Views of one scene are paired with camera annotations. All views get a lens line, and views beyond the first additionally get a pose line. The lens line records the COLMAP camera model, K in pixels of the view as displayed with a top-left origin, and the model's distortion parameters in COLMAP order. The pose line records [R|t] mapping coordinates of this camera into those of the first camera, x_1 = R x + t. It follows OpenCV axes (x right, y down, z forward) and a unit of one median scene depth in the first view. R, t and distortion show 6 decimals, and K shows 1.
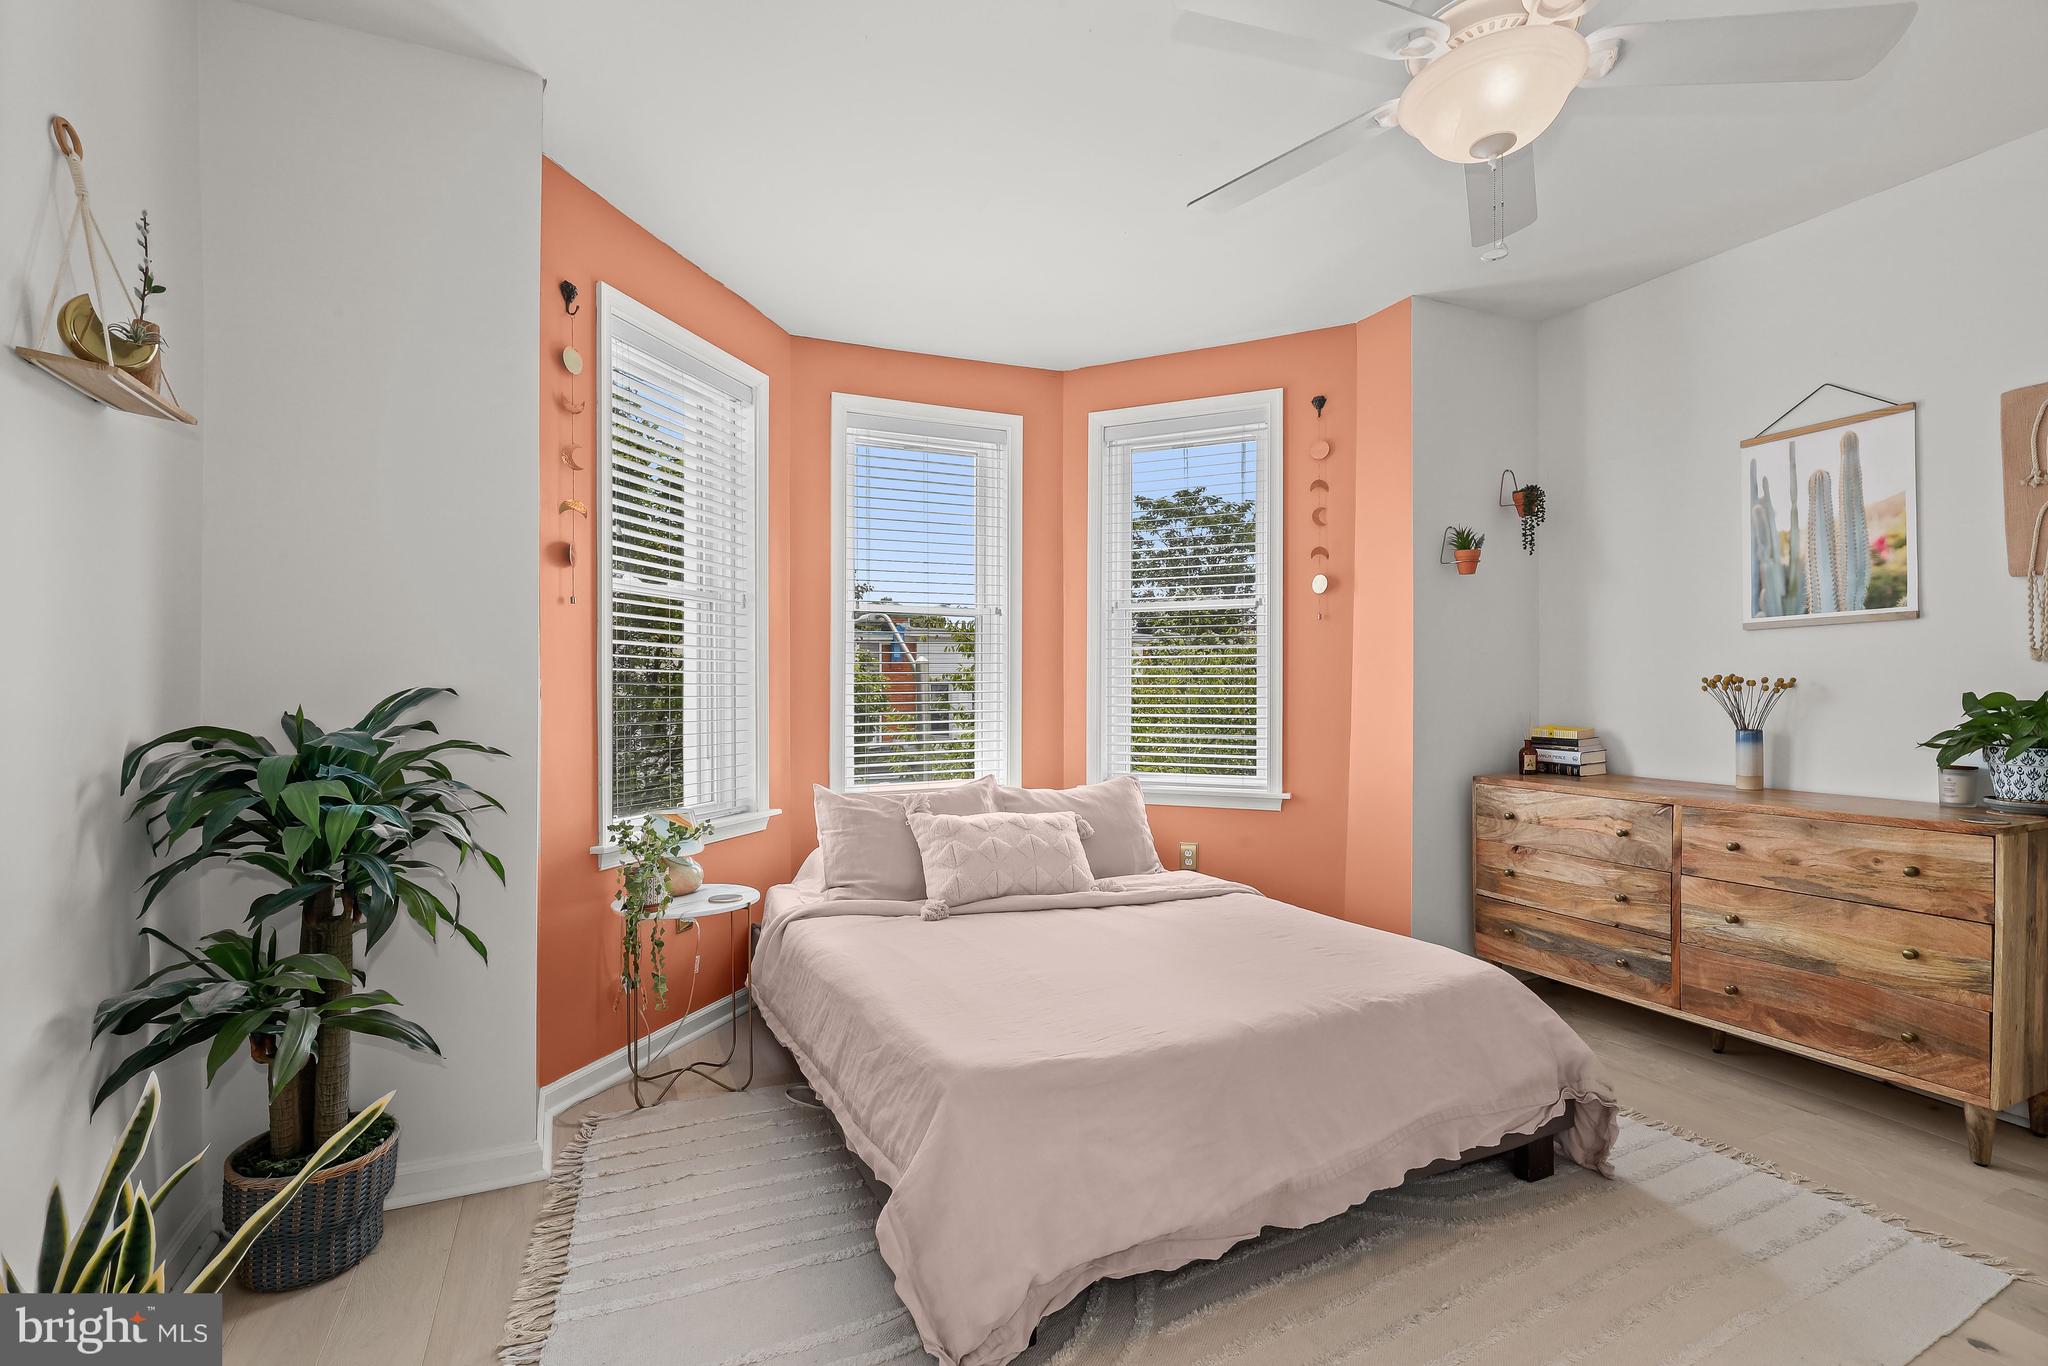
lens RADIAL K [[933.9, 0, 1028.8], [0, 933.9, 691.2], [0, 0, 1]] dist [0.001174, -0.000486]
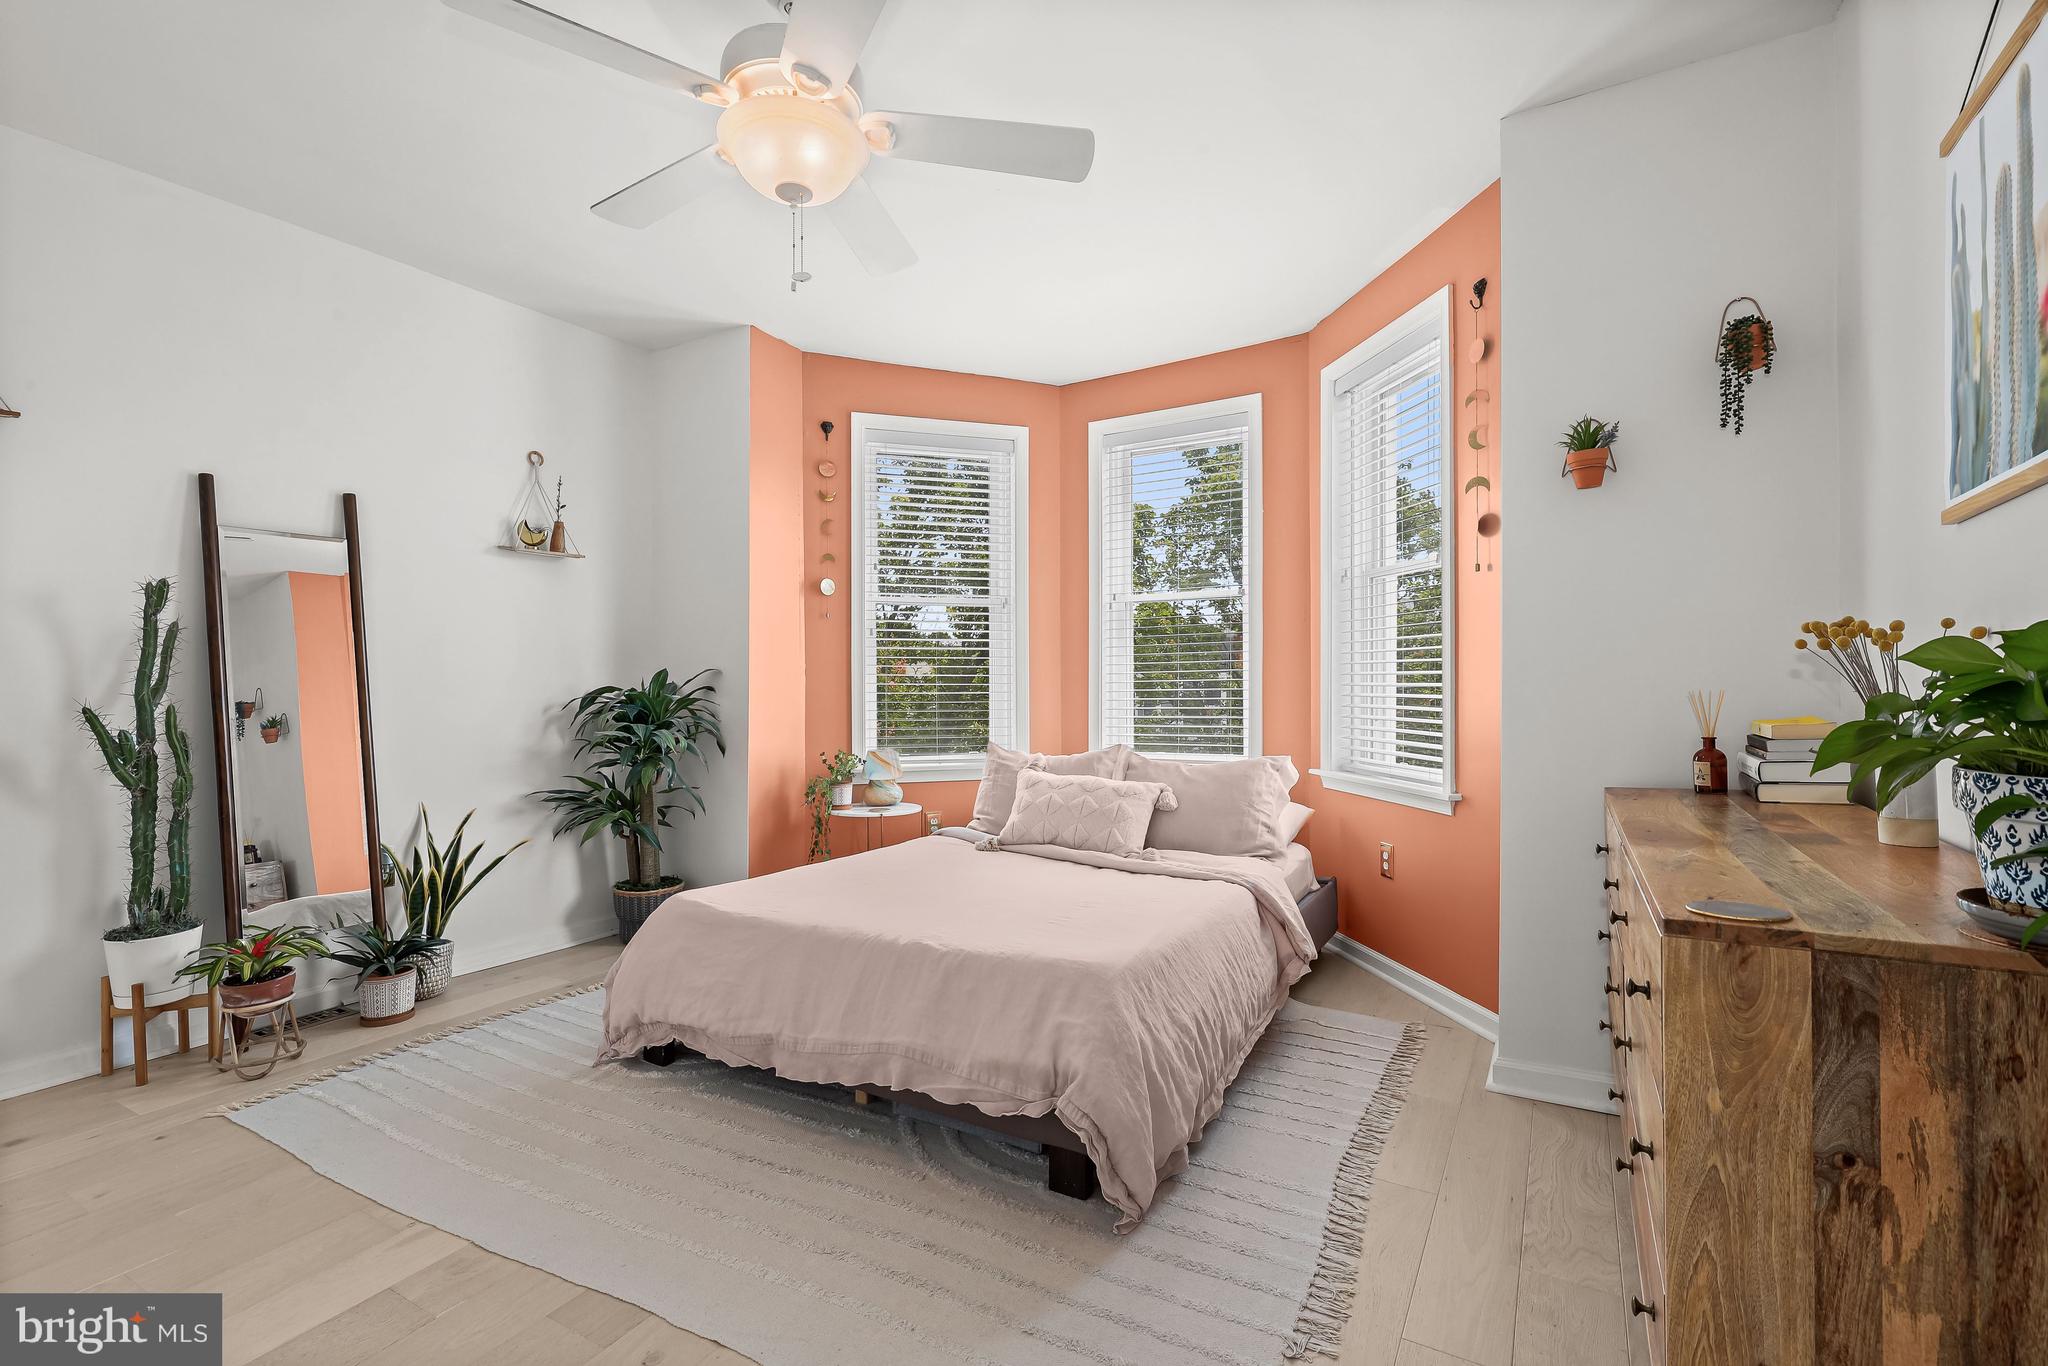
lens RADIAL K [[933.9, 0, 1032.8], [0, 933.9, 678.9], [0, 0, 1]] dist [0.001174, -0.000486]
pose [[0.560336, -0.004174, -0.828255, 0.931911], [0.001014, 0.999990, -0.004354, 0.017918], [0.828265, 0.001600, 0.560334, 0.336999]]
